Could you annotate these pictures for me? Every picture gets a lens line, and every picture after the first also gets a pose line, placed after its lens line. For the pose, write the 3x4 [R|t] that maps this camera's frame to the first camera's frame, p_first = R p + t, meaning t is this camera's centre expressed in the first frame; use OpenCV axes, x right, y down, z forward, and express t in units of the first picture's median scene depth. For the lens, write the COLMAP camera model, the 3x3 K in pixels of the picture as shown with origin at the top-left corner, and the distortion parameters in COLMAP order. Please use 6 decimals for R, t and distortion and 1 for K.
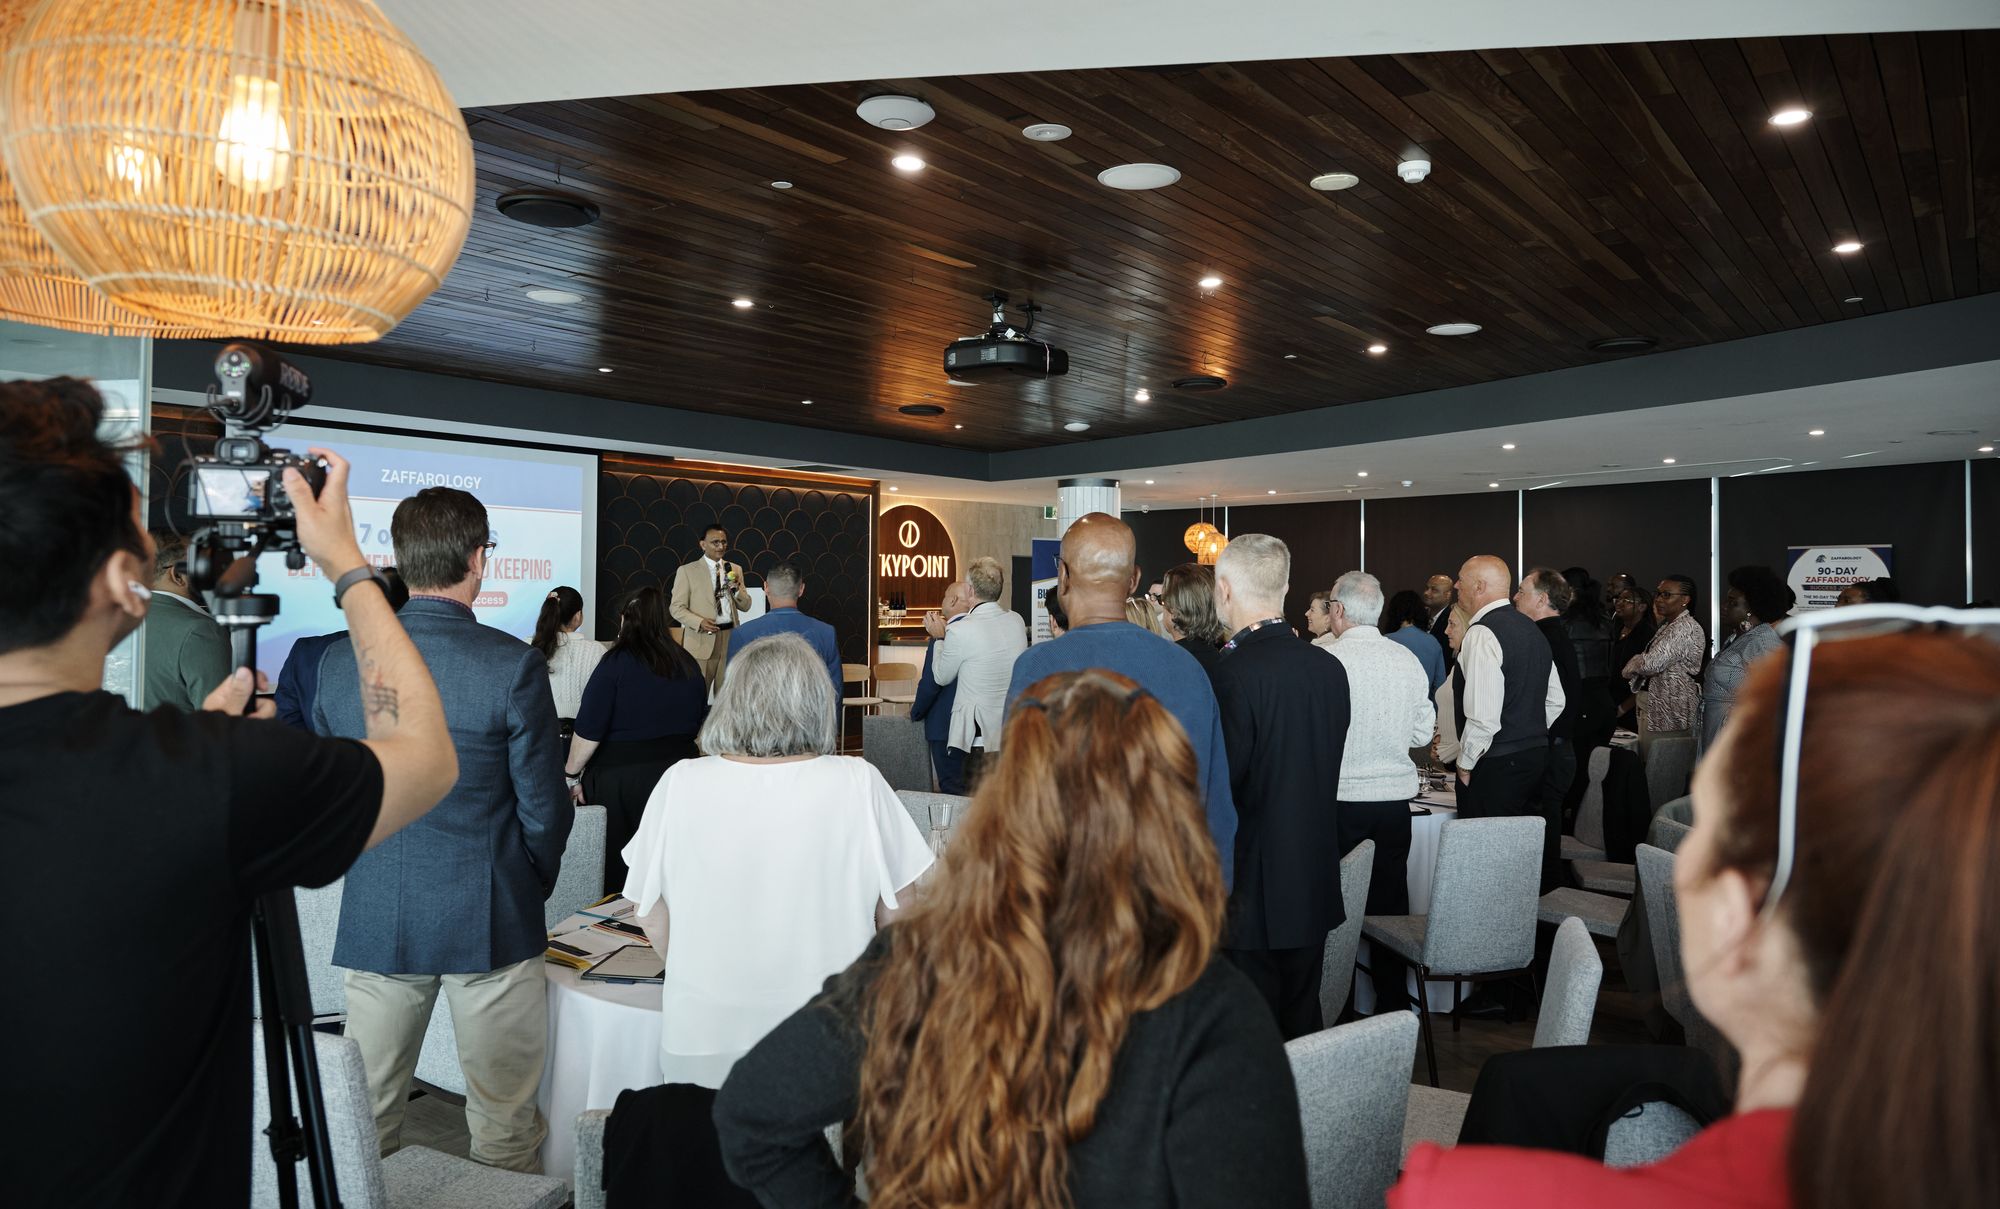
lens RADIAL K [[1390.7, 0, 989.6], [0, 1390.7, 561.5], [0, 0, 1]] dist [-0.001163, 0.000857]
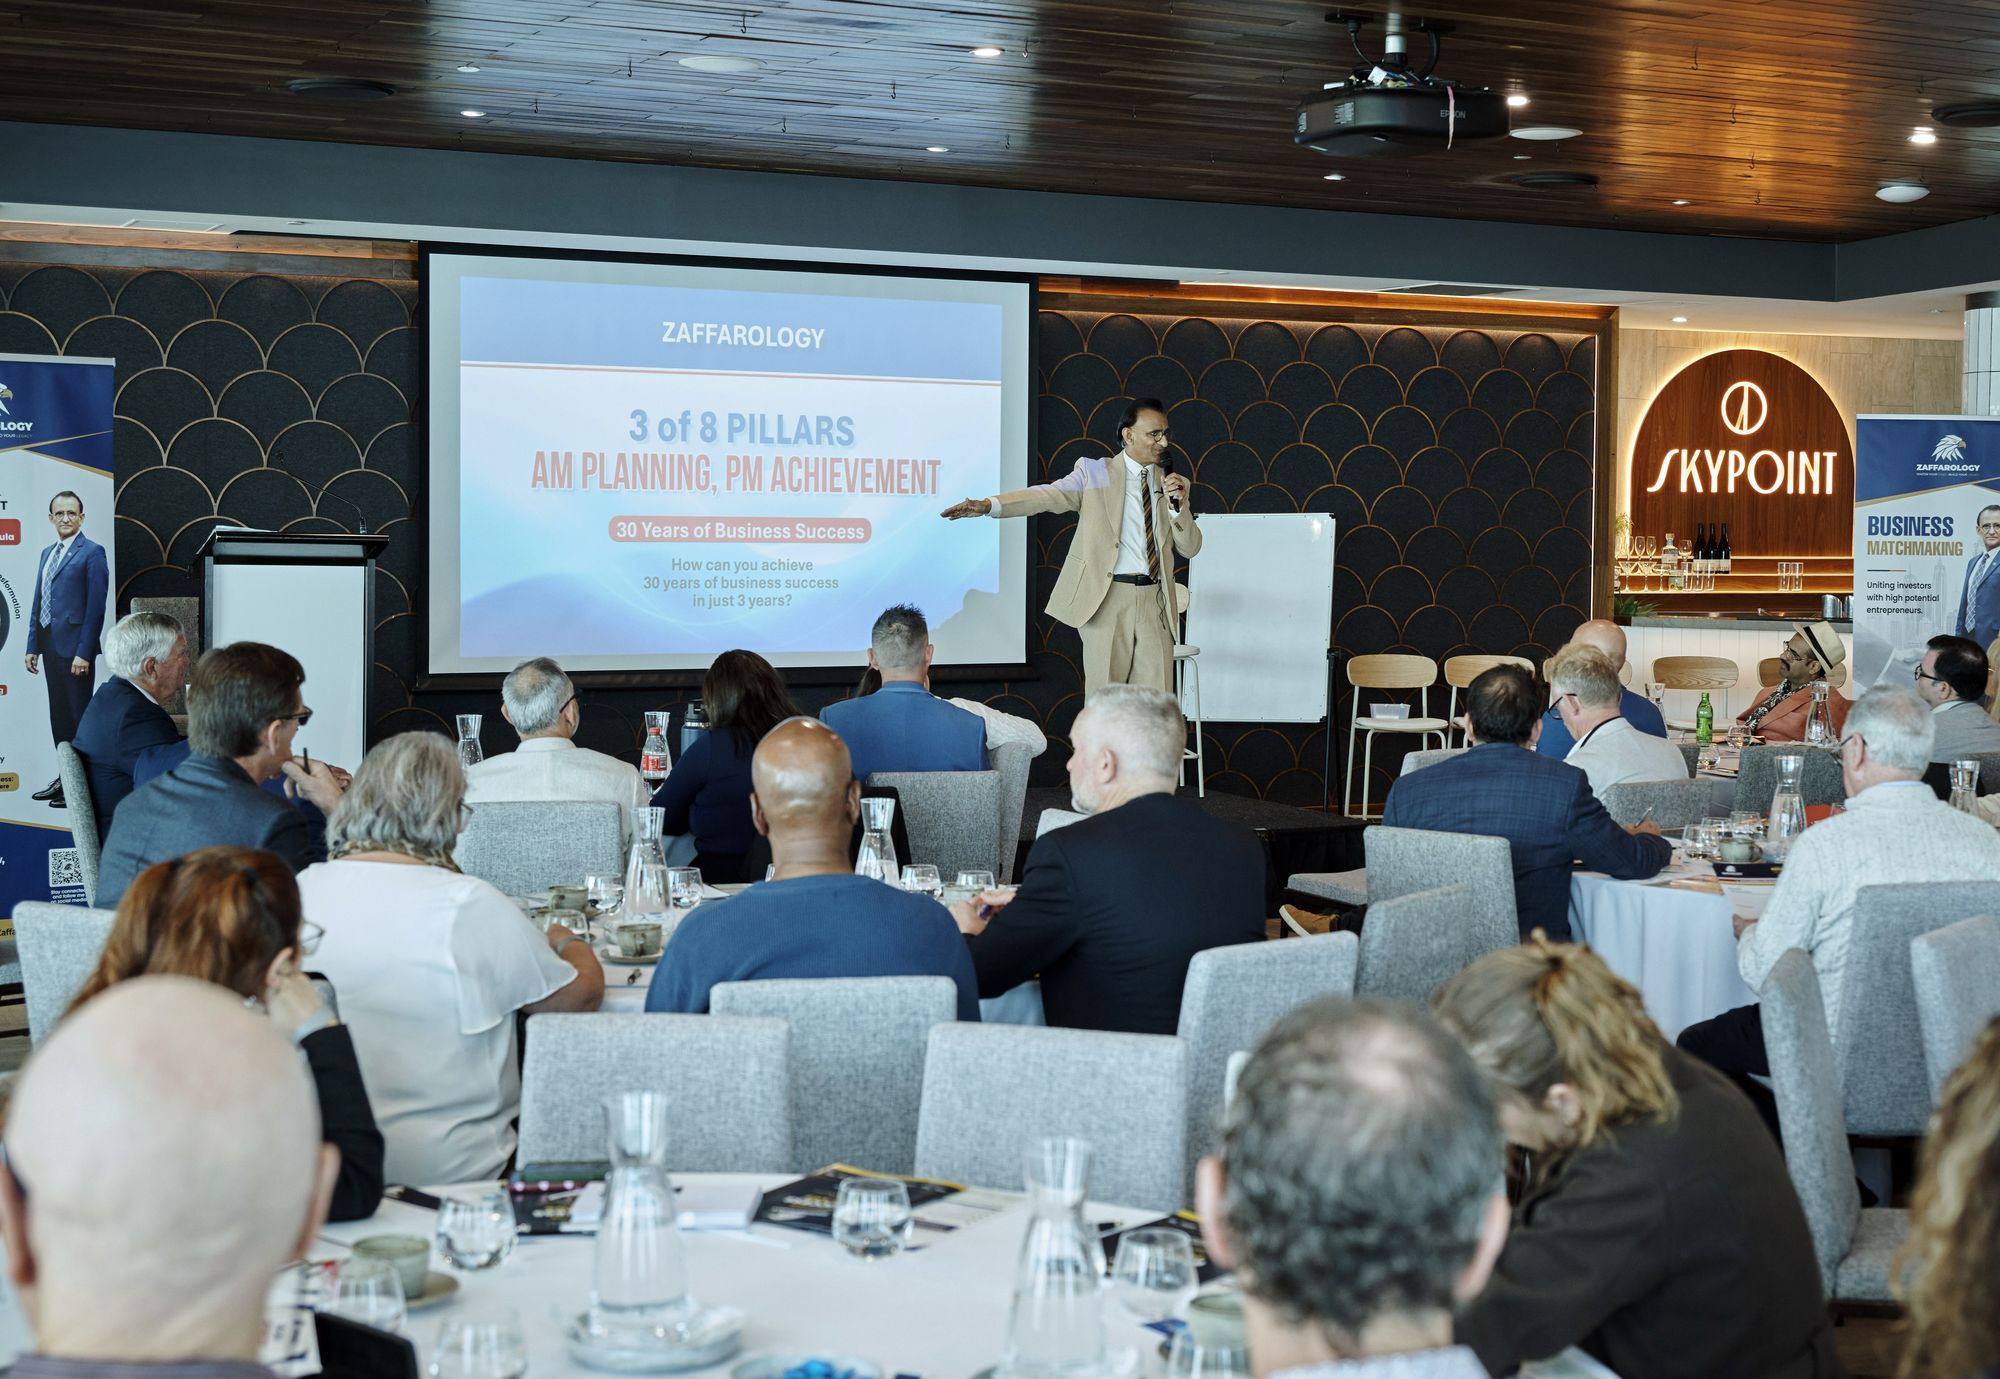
lens RADIAL K [[3033.3, 0, 1006.9], [0, 3033.3, 689.6], [0, 0, 1]] dist [0.049570, 0.000000]
pose [[0.894655, 0.026743, -0.445956, 0.200557], [0.005934, 0.997407, 0.071718, 0.001228], [0.446717, -0.066809, 0.892177, -0.107186]]
